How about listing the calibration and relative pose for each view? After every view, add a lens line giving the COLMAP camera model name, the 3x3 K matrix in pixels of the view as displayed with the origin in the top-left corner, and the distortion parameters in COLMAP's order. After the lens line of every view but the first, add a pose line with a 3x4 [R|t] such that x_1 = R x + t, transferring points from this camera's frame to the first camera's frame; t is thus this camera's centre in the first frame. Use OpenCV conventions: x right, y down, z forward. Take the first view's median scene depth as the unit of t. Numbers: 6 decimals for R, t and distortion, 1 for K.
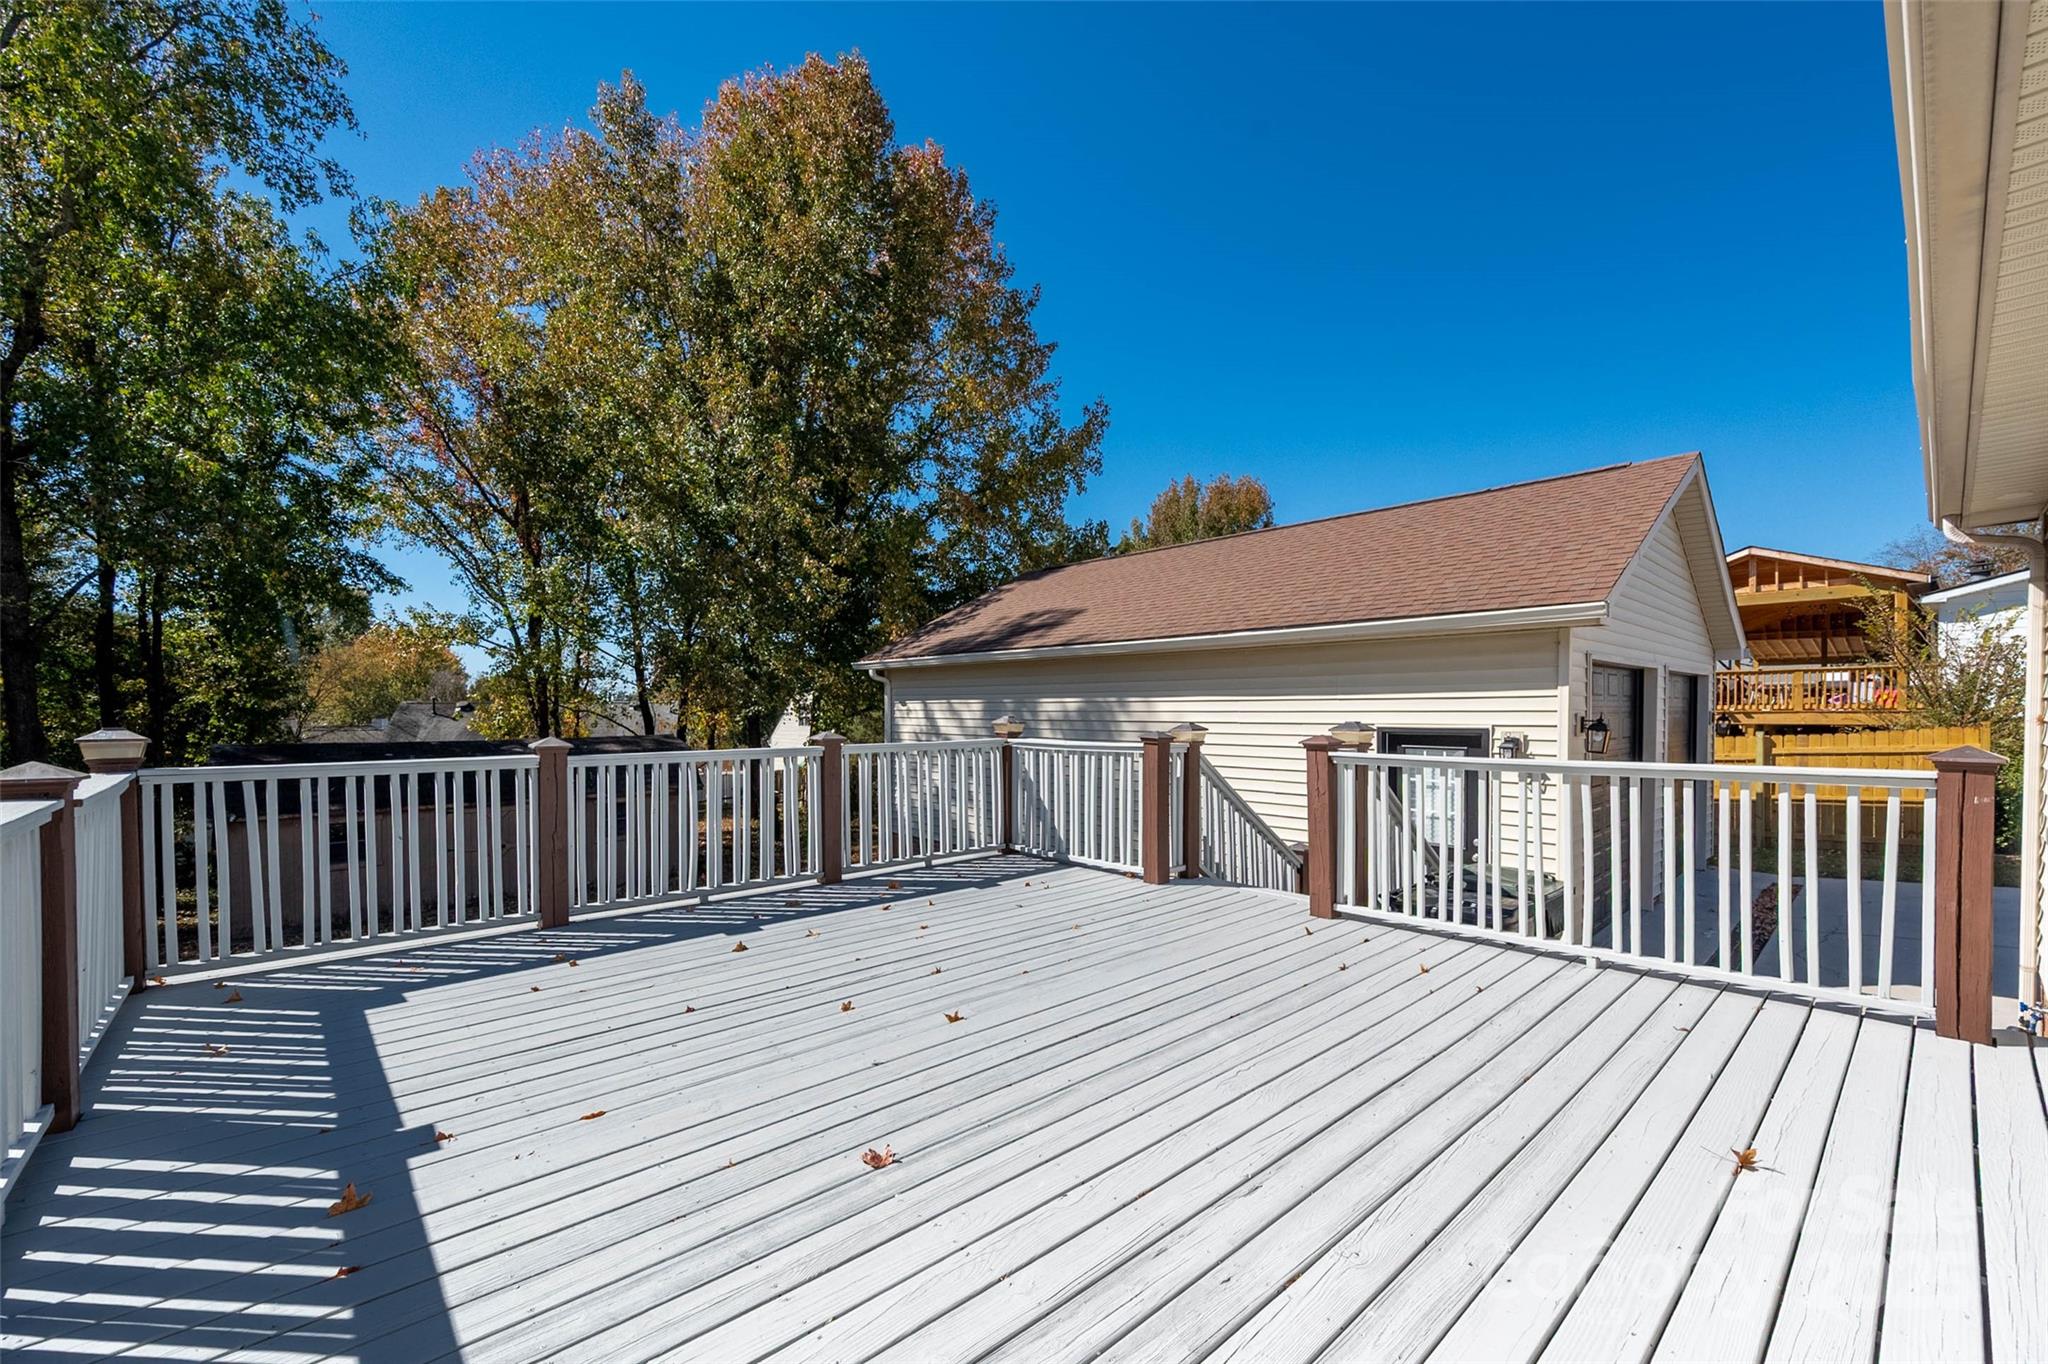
lens RADIAL K [[833.0, 0, 1021.1], [0, 833.0, 703.0], [0, 0, 1]] dist [0.001267, 0.000103]
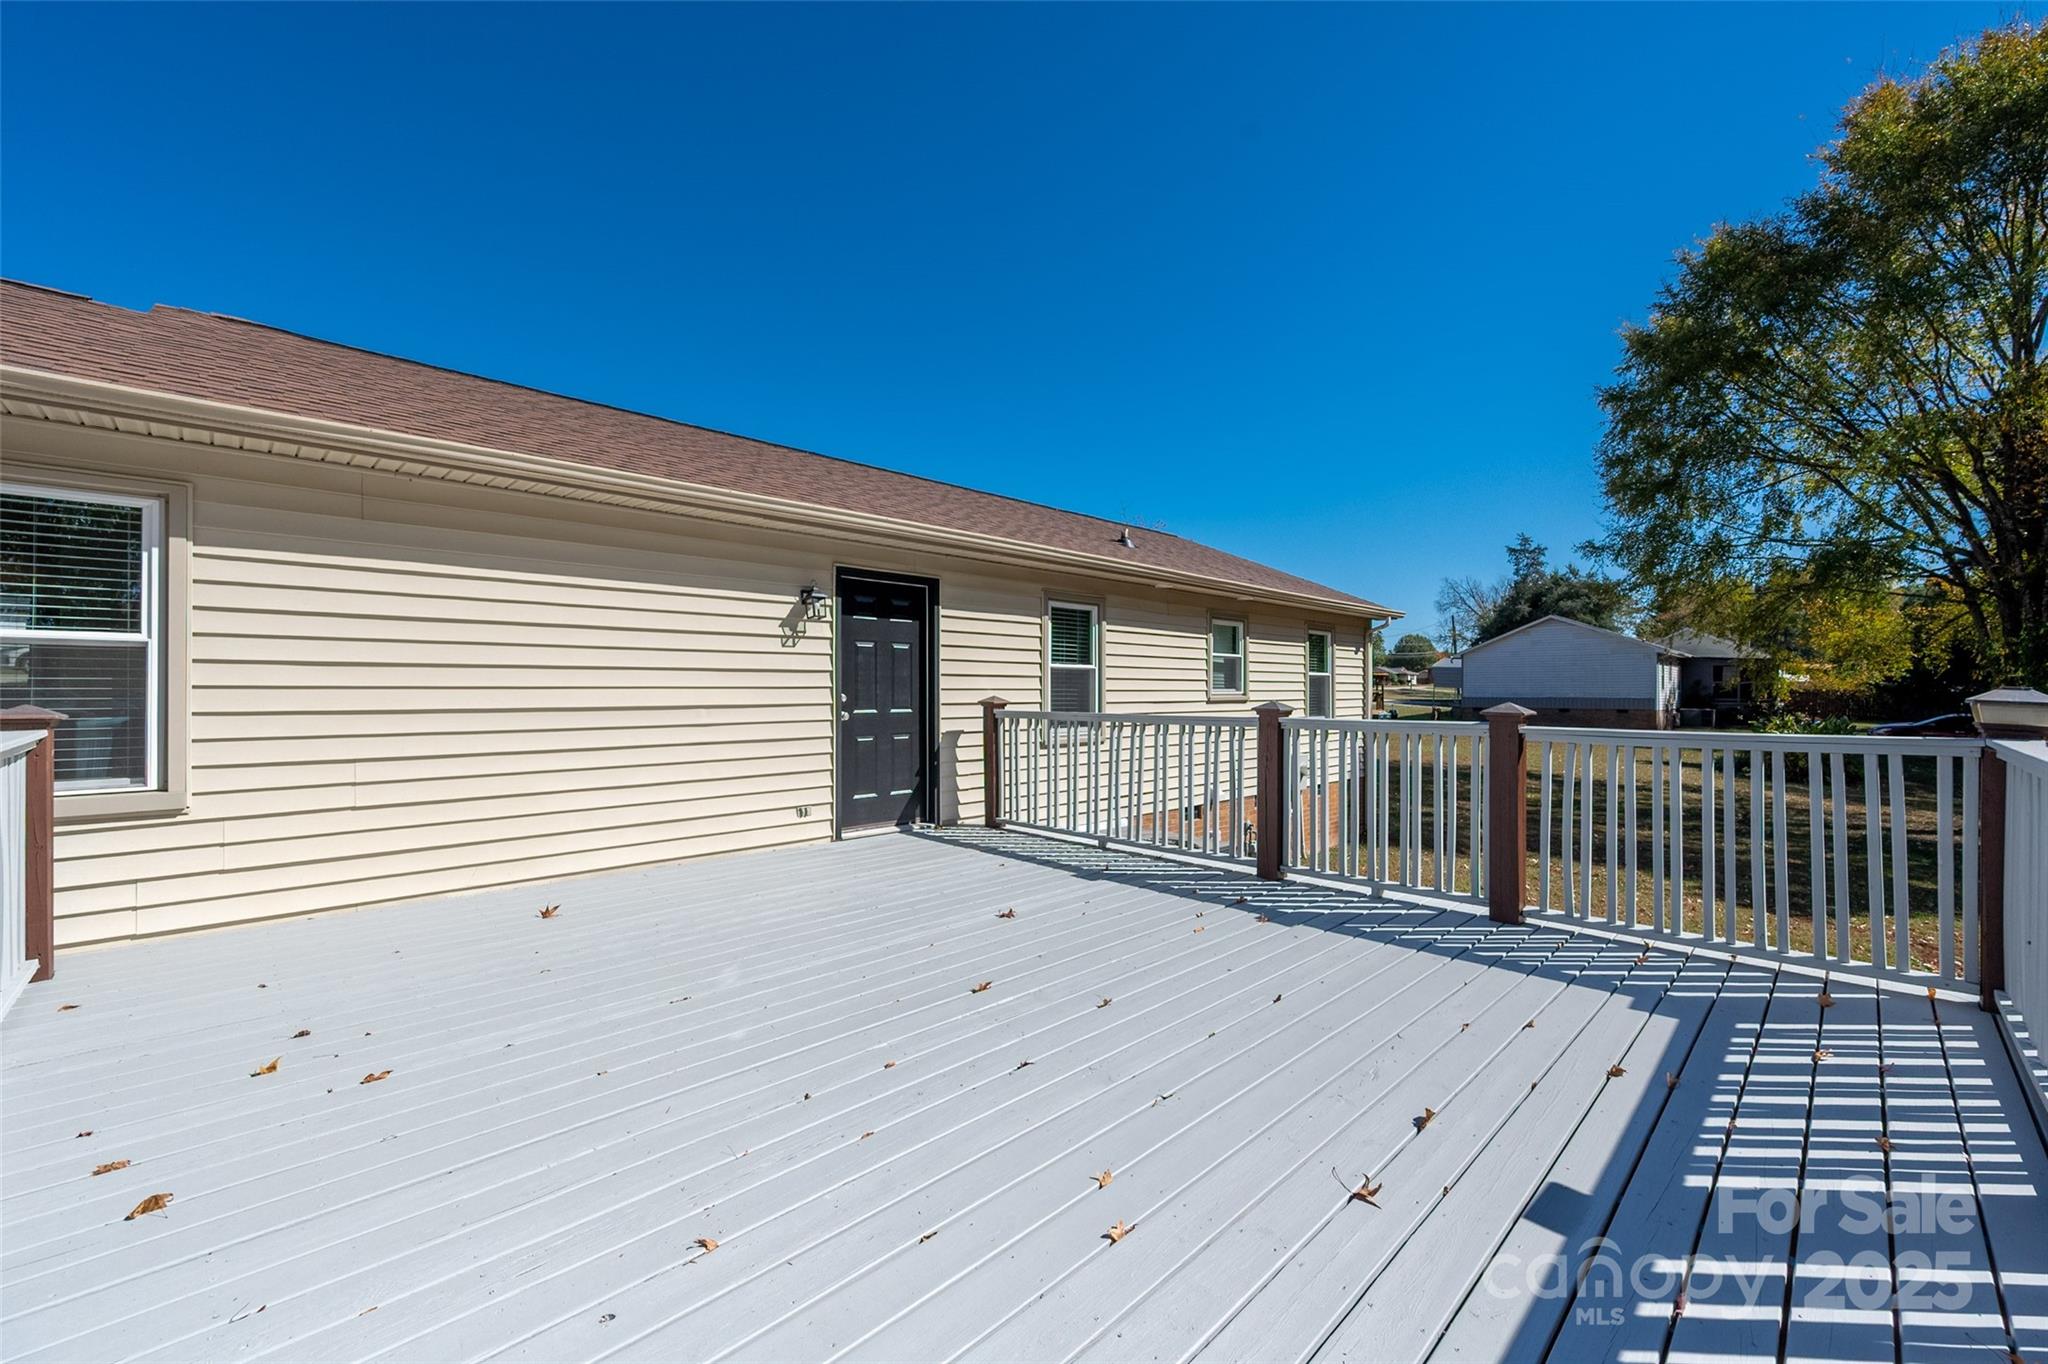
lens RADIAL K [[833.0, 0, 1029.3], [0, 833.0, 685.3], [0, 0, 1]] dist [0.001267, 0.000103]
pose [[-0.998524, -0.000360, -0.054315, -0.073092], [0.000214, 0.999944, -0.010566, 0.035147], [0.054316, -0.010562, -0.998468, 1.668526]]
